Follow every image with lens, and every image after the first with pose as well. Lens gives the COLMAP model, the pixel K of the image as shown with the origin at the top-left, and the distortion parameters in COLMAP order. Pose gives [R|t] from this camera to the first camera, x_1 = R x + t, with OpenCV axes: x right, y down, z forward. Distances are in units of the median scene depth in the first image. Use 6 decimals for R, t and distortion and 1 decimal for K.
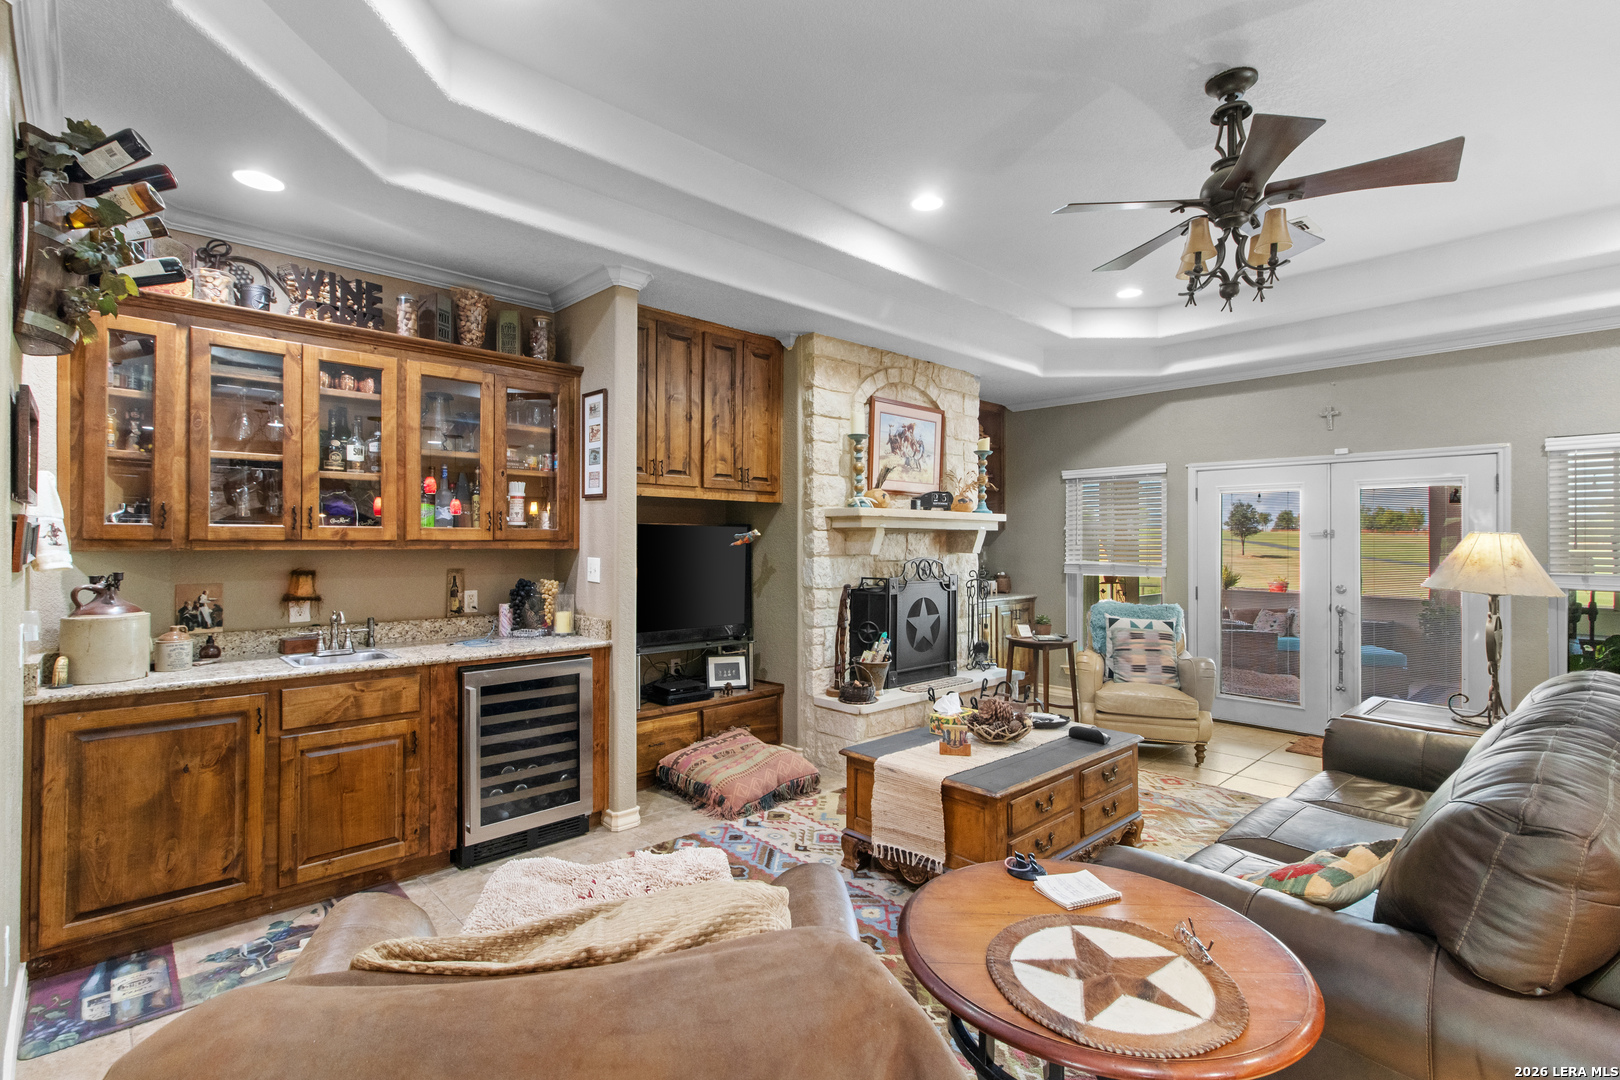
lens RADIAL K [[761.7, 0, 805.1], [0, 761.7, 532.0], [0, 0, 1]] dist [0.006551, 0.000129]
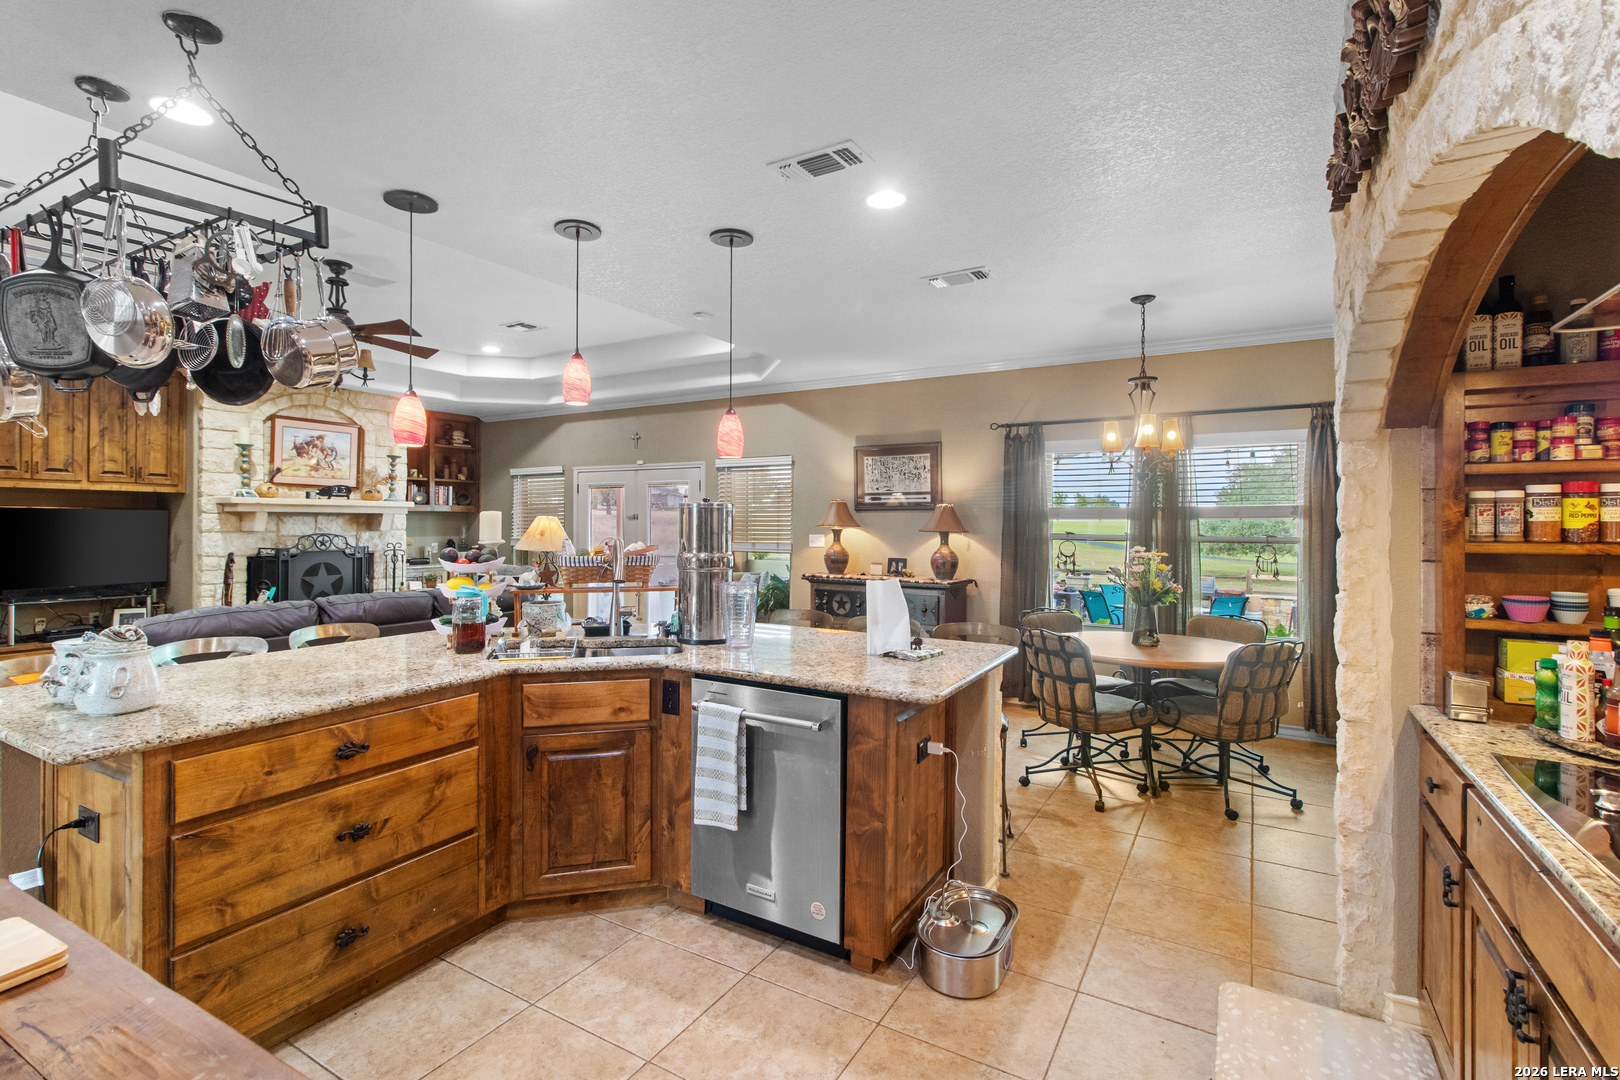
lens RADIAL K [[753.1, 0, 796.8], [0, 753.1, 527.8], [0, 0, 1]] dist [0.001111, 0.000847]
pose [[0.960921, -0.001006, 0.276820, 0.654556], [-0.003736, 0.999855, 0.016605, -0.002610], [-0.276797, -0.016990, 0.960778, -0.590153]]
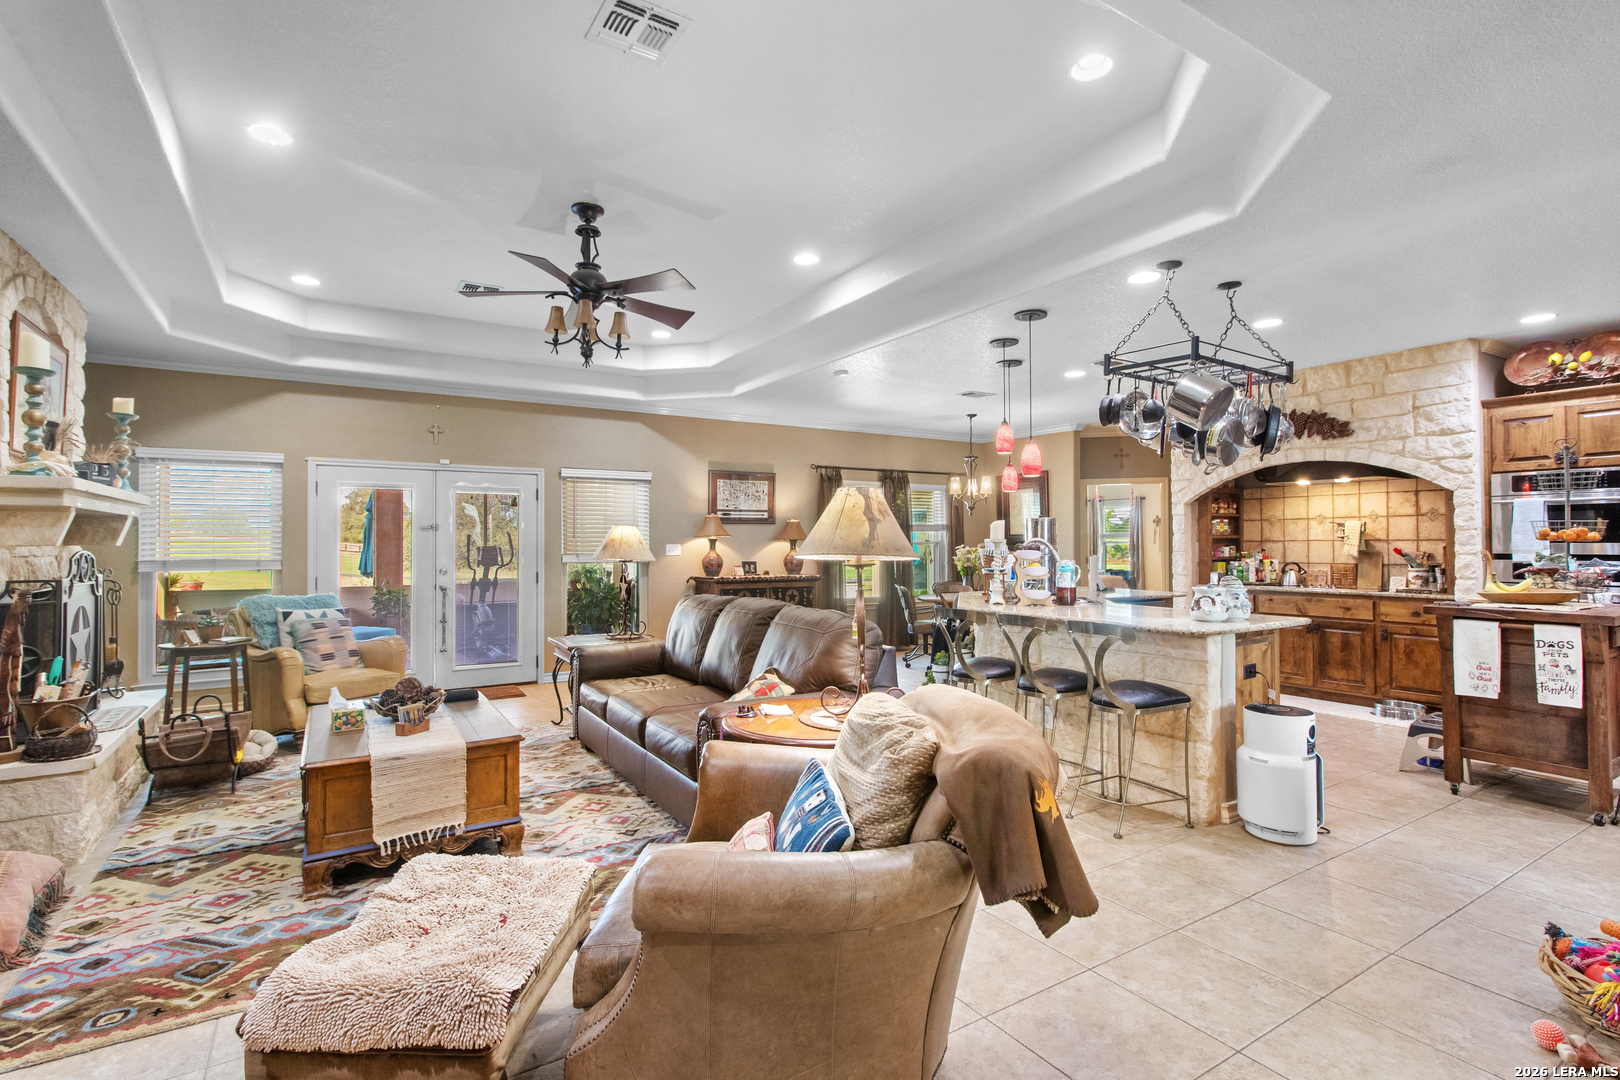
lens RADIAL K [[761.7, 0, 805.1], [0, 761.7, 532.0], [0, 0, 1]] dist [0.006551, 0.000129]
pose [[0.187810, 0.009626, 0.982158, -0.474043], [-0.004418, 0.999950, -0.008955, 0.021199], [-0.982195, -0.002657, 0.187843, 0.201587]]
